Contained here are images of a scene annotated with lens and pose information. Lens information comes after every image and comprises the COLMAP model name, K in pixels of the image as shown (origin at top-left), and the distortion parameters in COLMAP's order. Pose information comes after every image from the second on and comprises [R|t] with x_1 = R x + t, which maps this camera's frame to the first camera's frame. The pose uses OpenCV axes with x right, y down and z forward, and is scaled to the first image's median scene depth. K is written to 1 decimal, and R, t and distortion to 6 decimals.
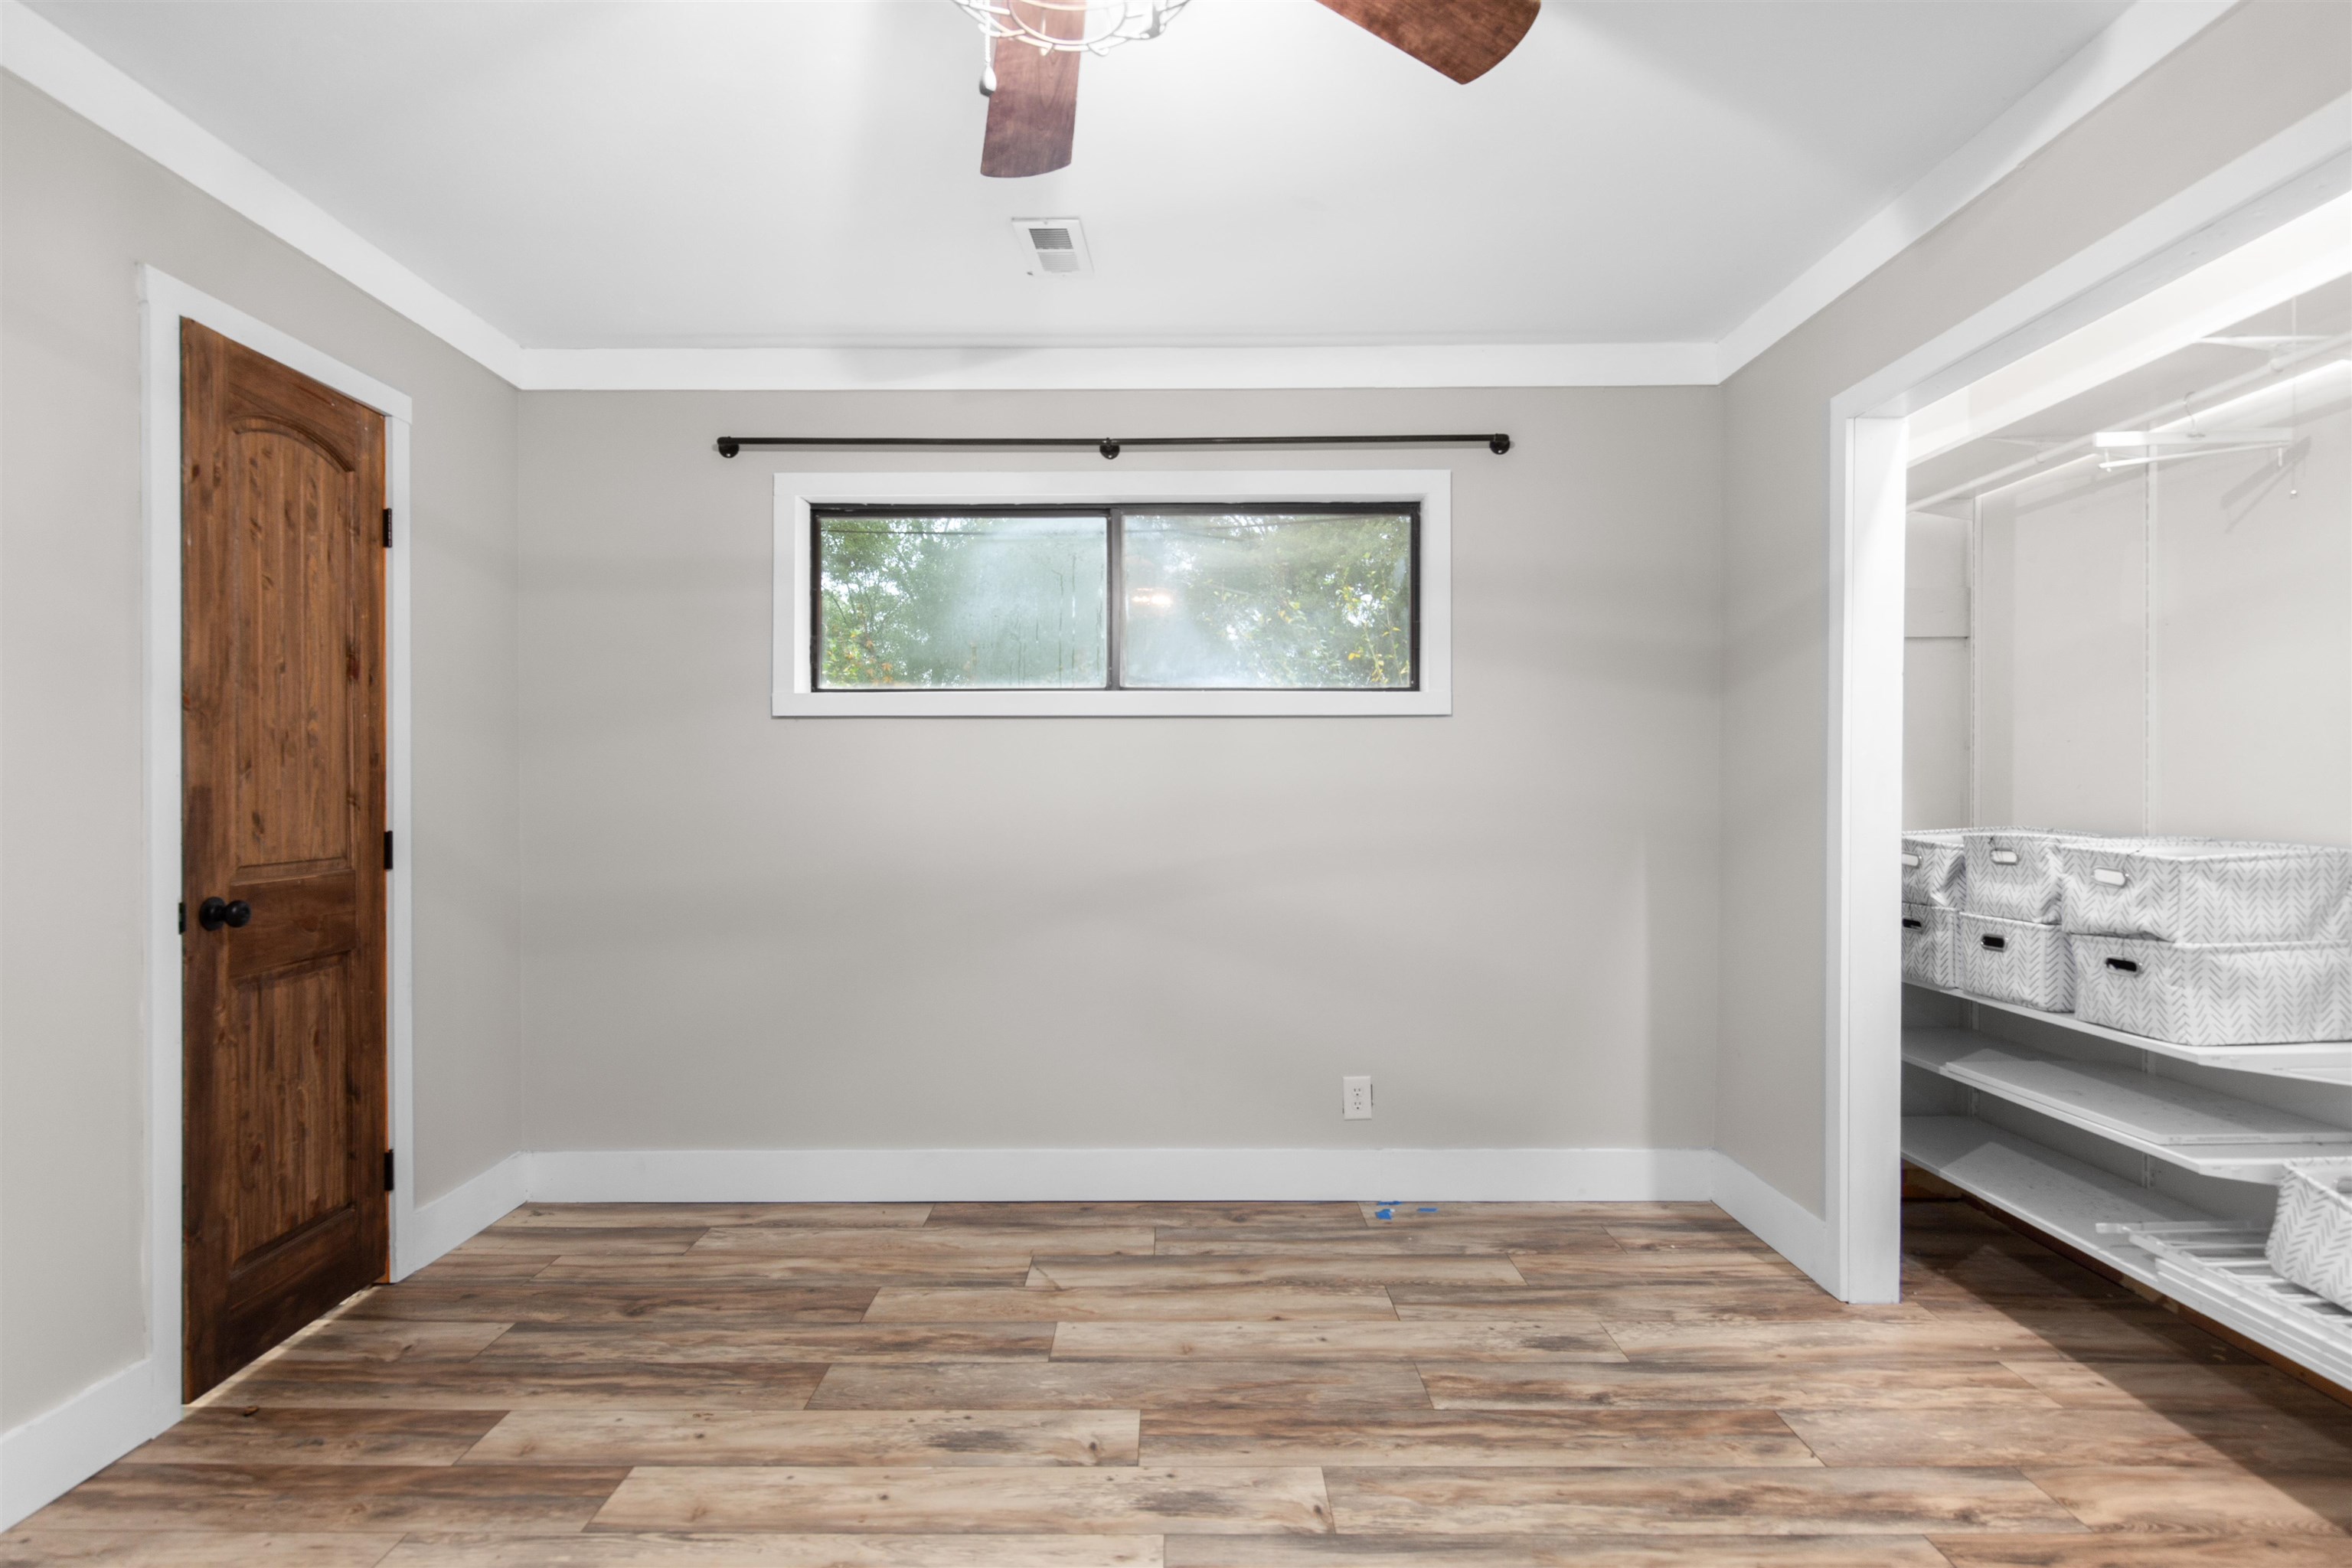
lens RADIAL K [[1218.6, 0, 1171.9], [0, 1218.6, 788.9], [0, 0, 1]] dist [0.004208, 0.000325]
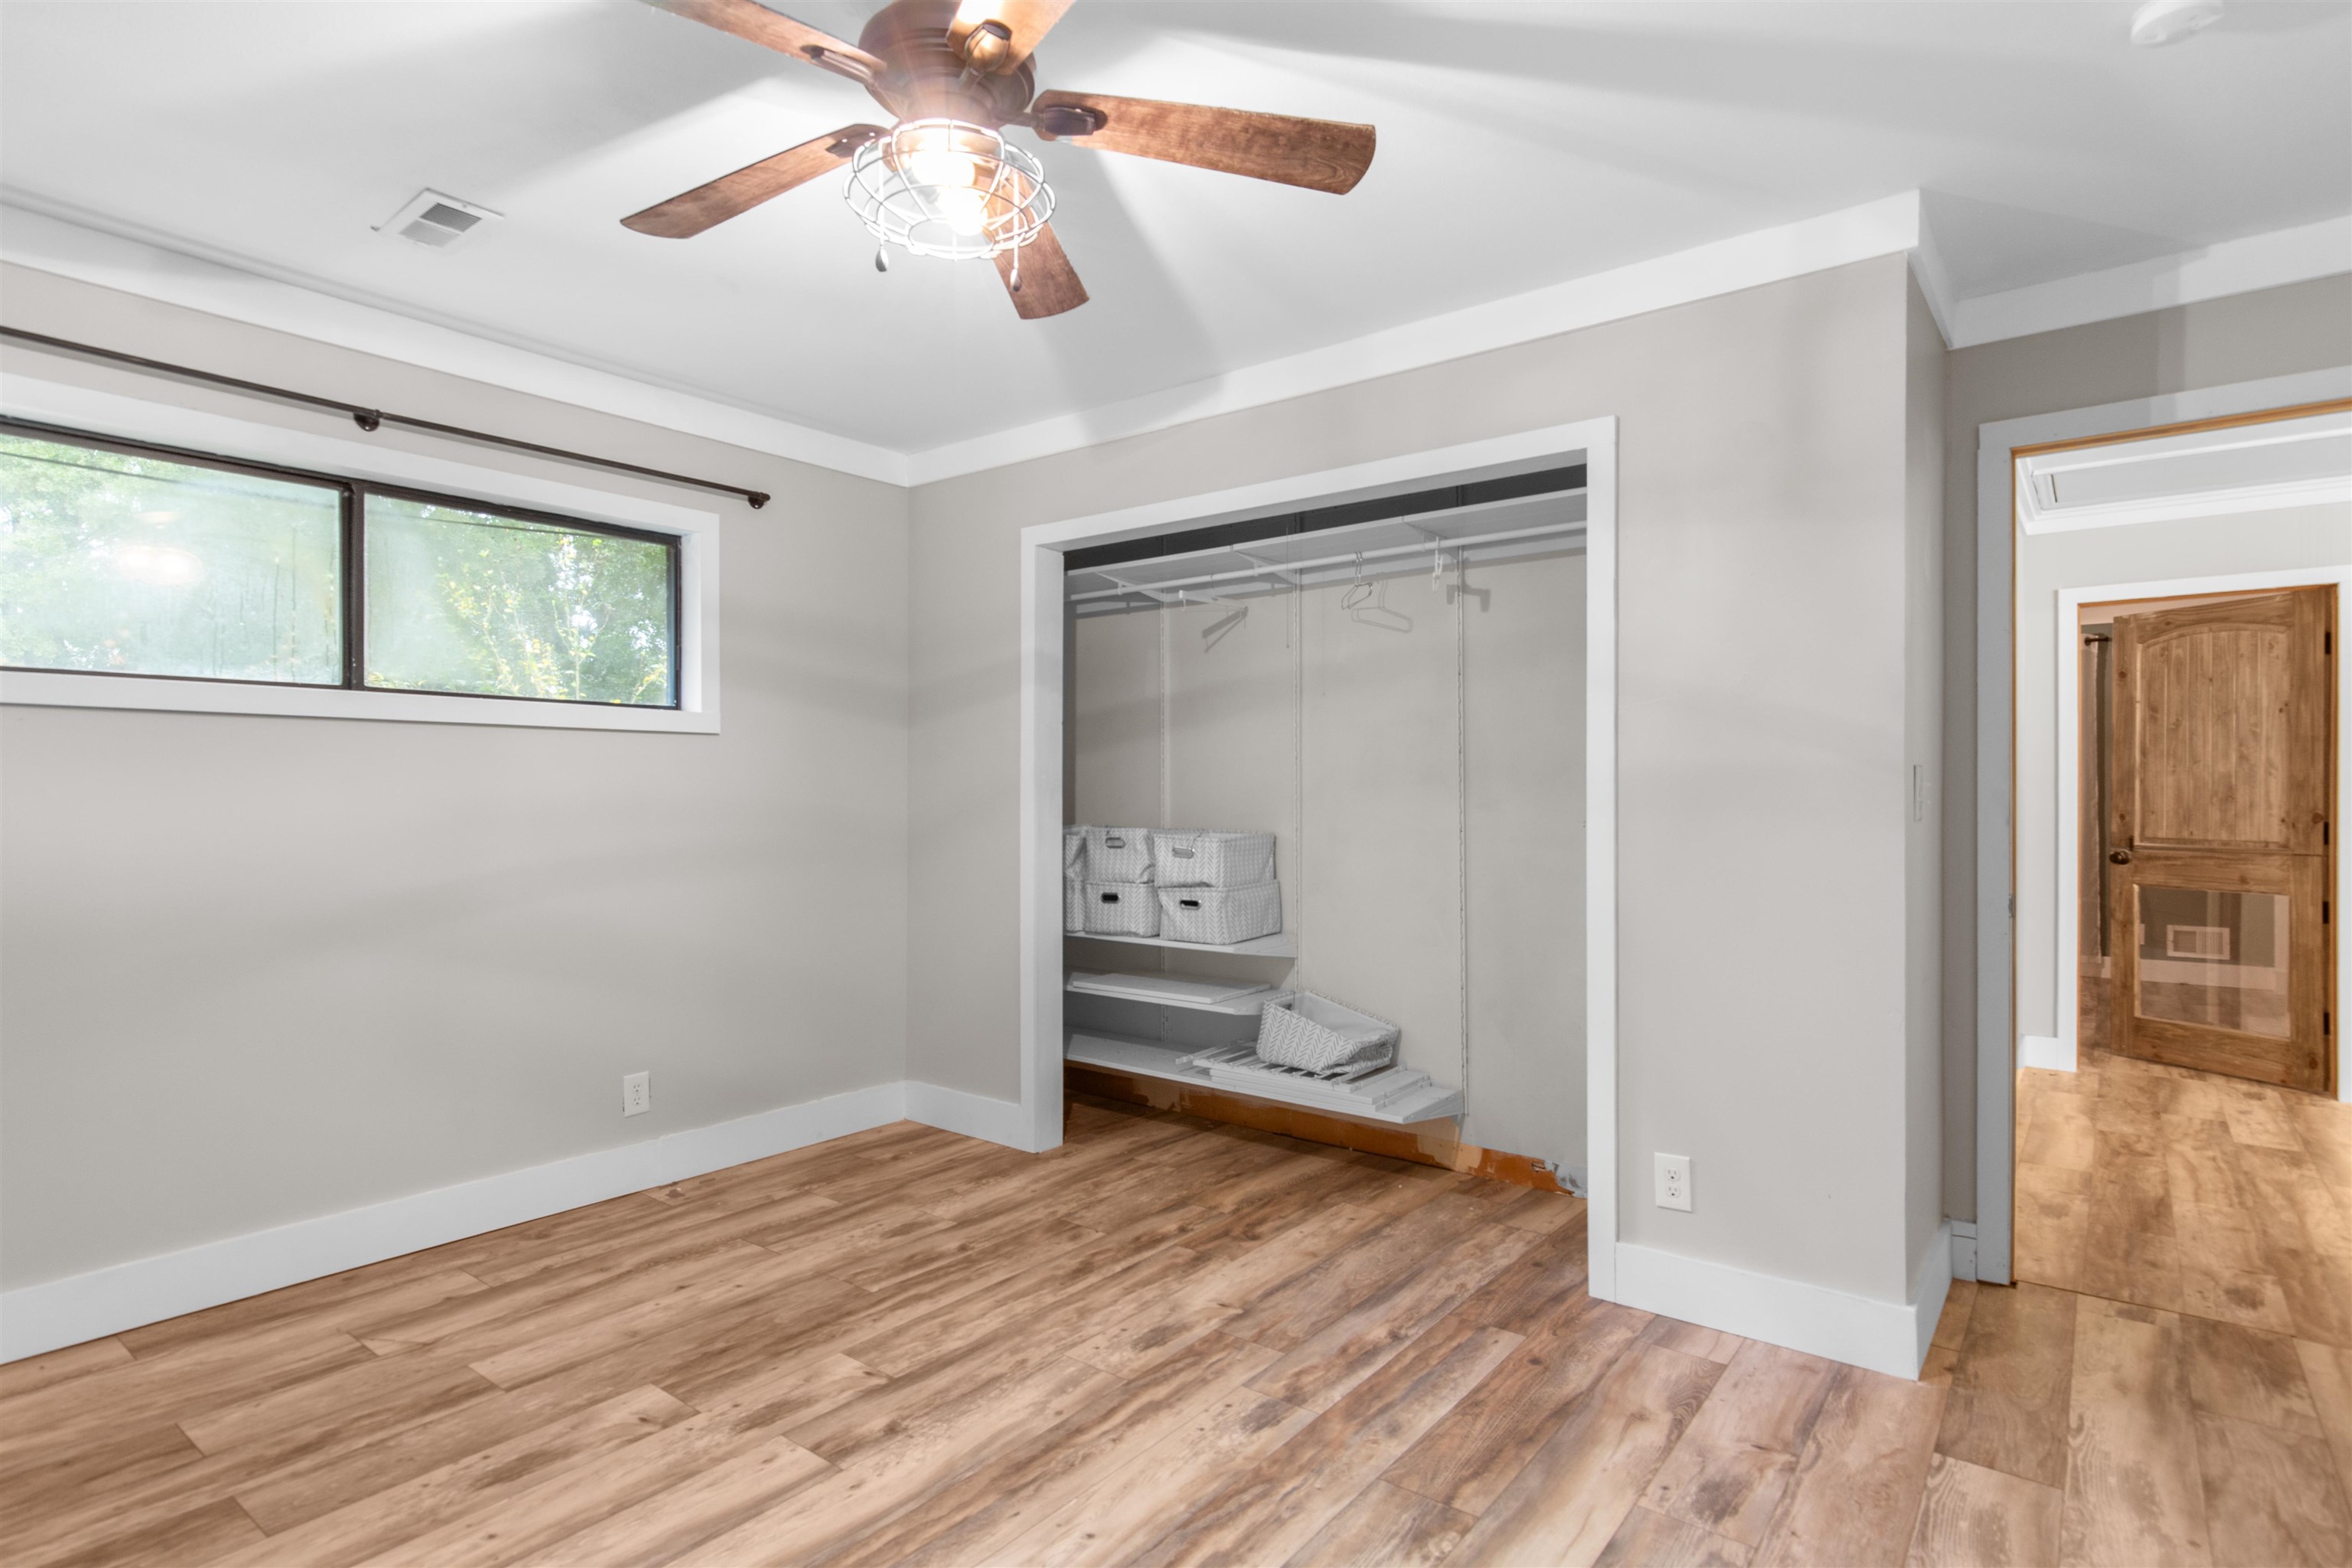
lens RADIAL K [[1218.6, 0, 1185.6], [0, 1218.6, 788.5], [0, 0, 1]] dist [0.004208, 0.000325]
pose [[0.603250, 0.005265, 0.797535, -0.513993], [0.000553, 0.999975, -0.007020, -0.003528], [-0.797552, 0.004676, 0.603232, -0.018685]]
